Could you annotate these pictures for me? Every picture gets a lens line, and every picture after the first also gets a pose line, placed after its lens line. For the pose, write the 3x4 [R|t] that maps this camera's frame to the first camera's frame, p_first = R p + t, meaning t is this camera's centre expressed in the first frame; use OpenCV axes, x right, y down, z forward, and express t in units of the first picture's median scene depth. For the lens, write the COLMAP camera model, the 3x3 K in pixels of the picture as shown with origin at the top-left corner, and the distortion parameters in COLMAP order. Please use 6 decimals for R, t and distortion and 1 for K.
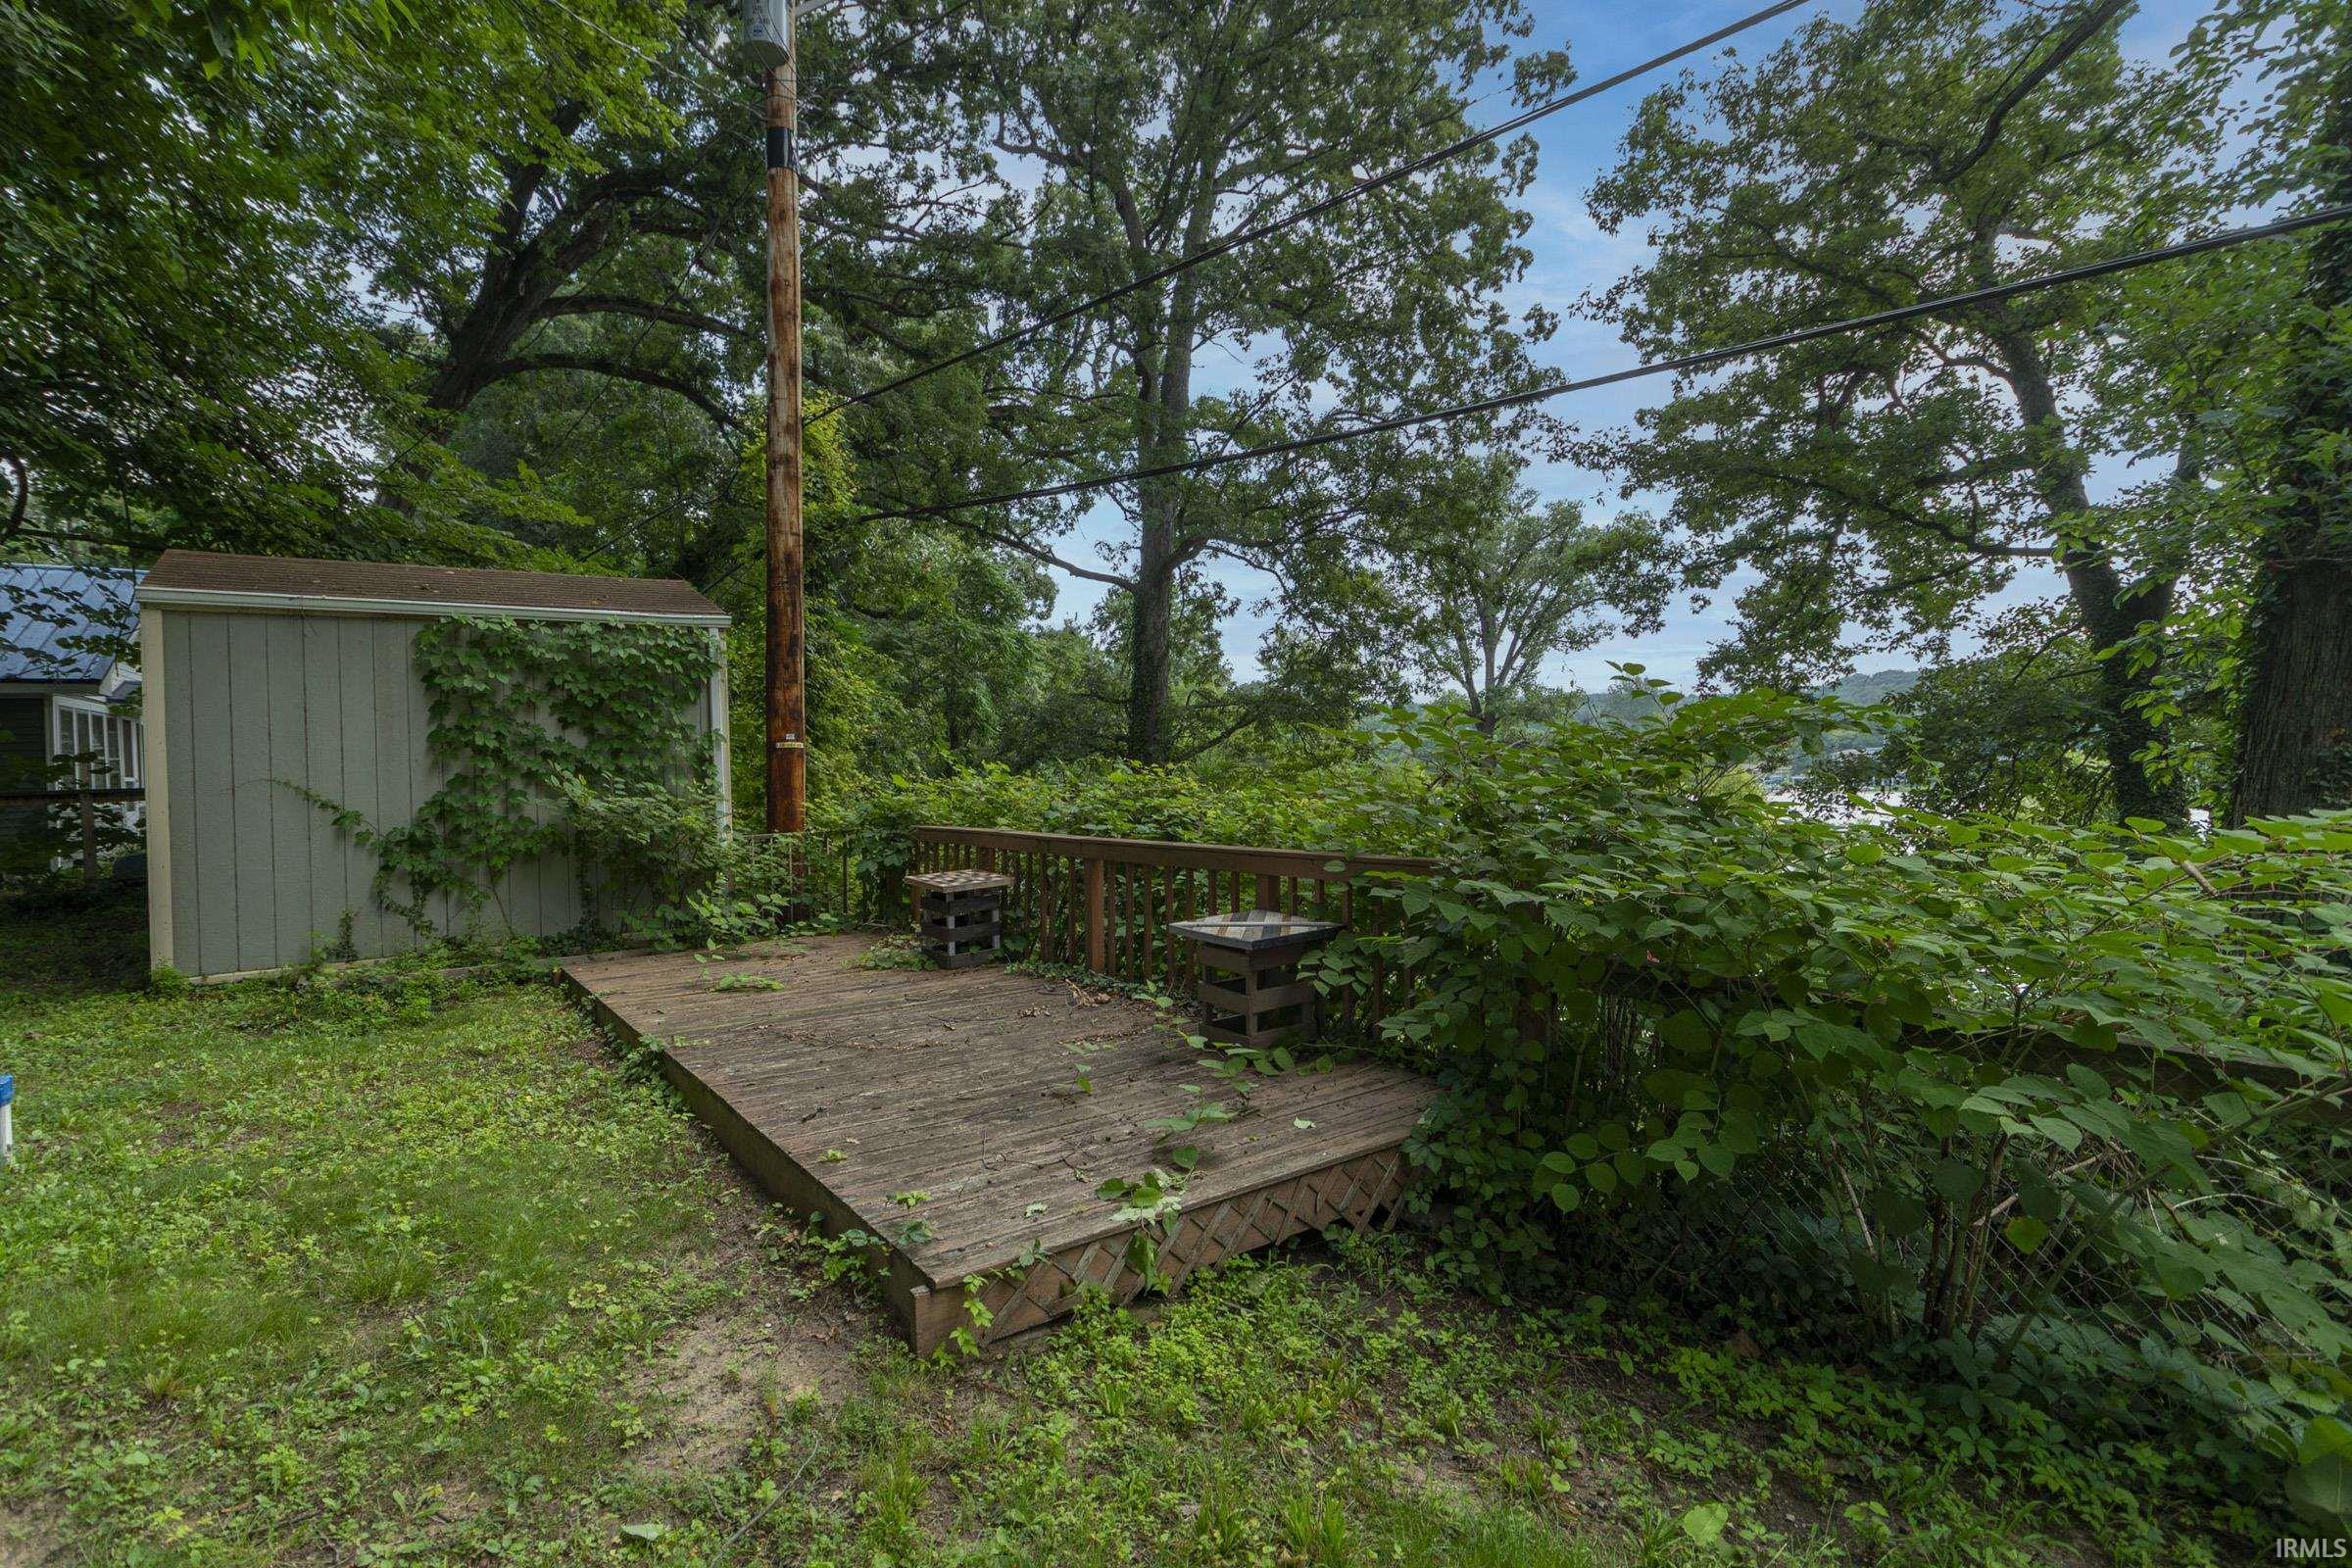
lens RADIAL K [[1150.9, 0, 1176.5], [0, 1150.9, 784.3], [0, 0, 1]] dist [-0.000575, -0.000067]
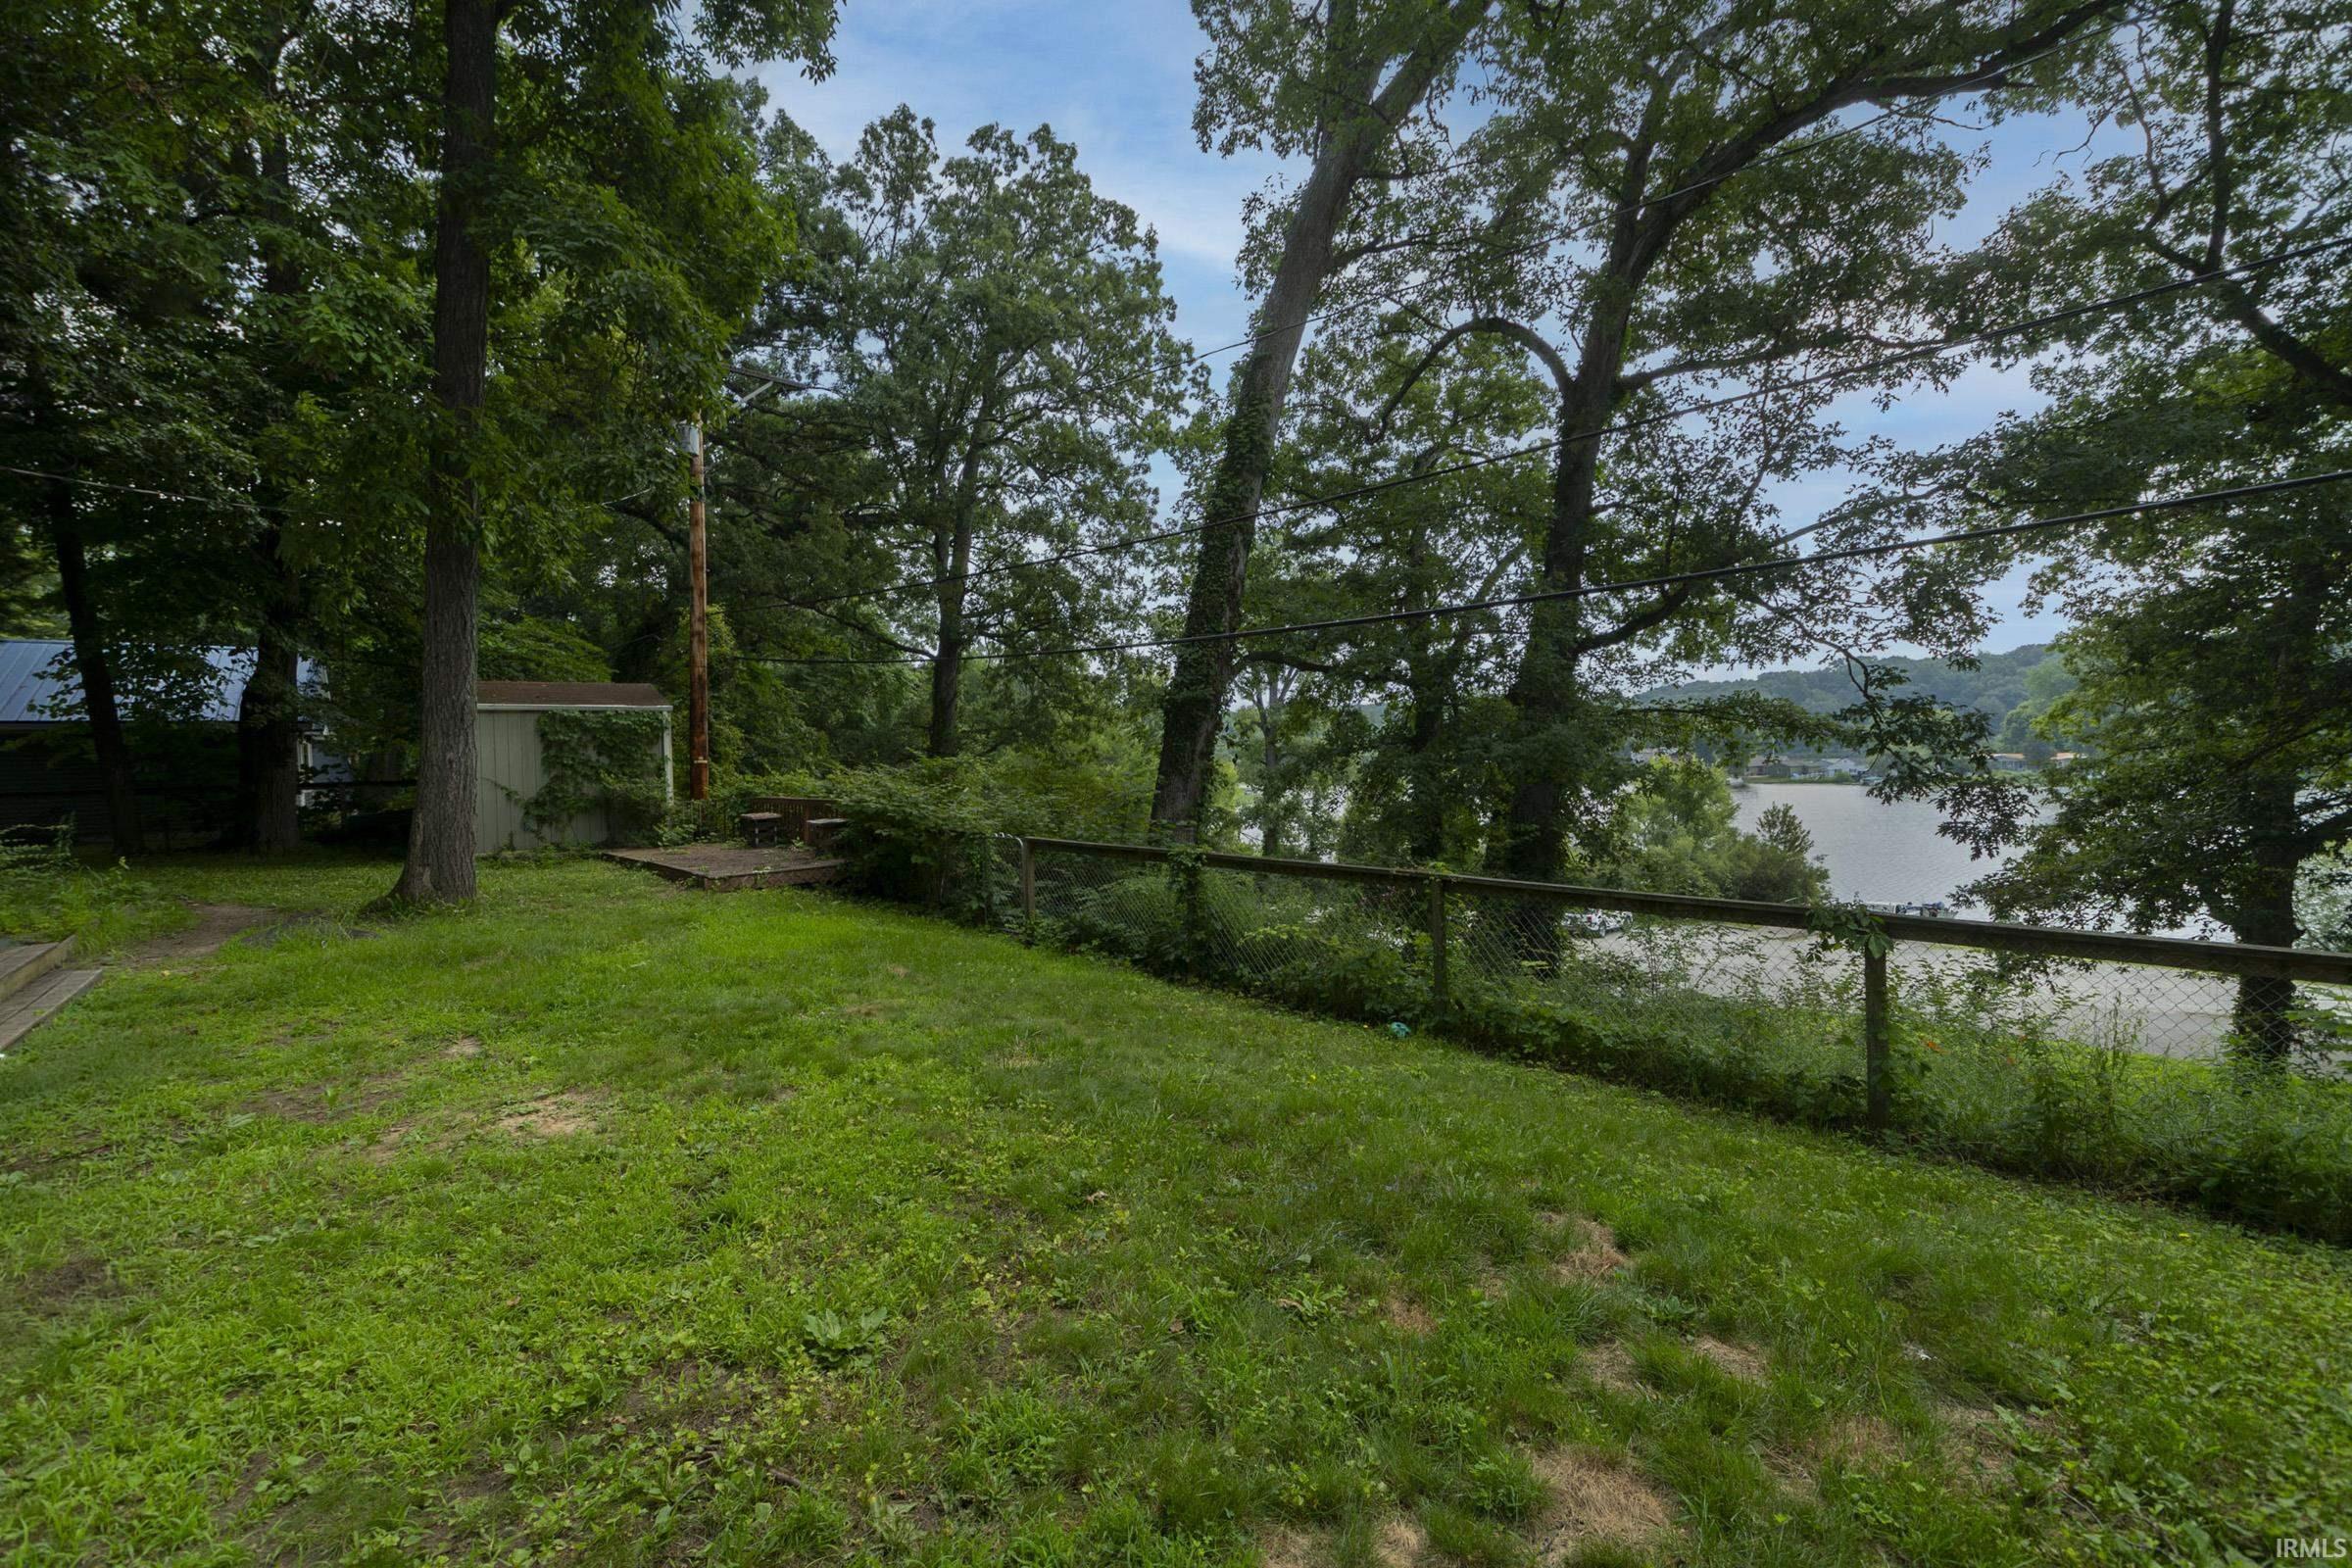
lens RADIAL K [[1018.2, 0, 1175.5], [0, 1018.2, 781.2], [0, 0, 1]] dist [0.000040, 0.000008]
pose [[0.997031, -0.002082, 0.076970, 0.502490], [0.001792, 0.999991, 0.003836, -0.001871], [-0.076977, -0.003687, 0.997026, -1.213929]]
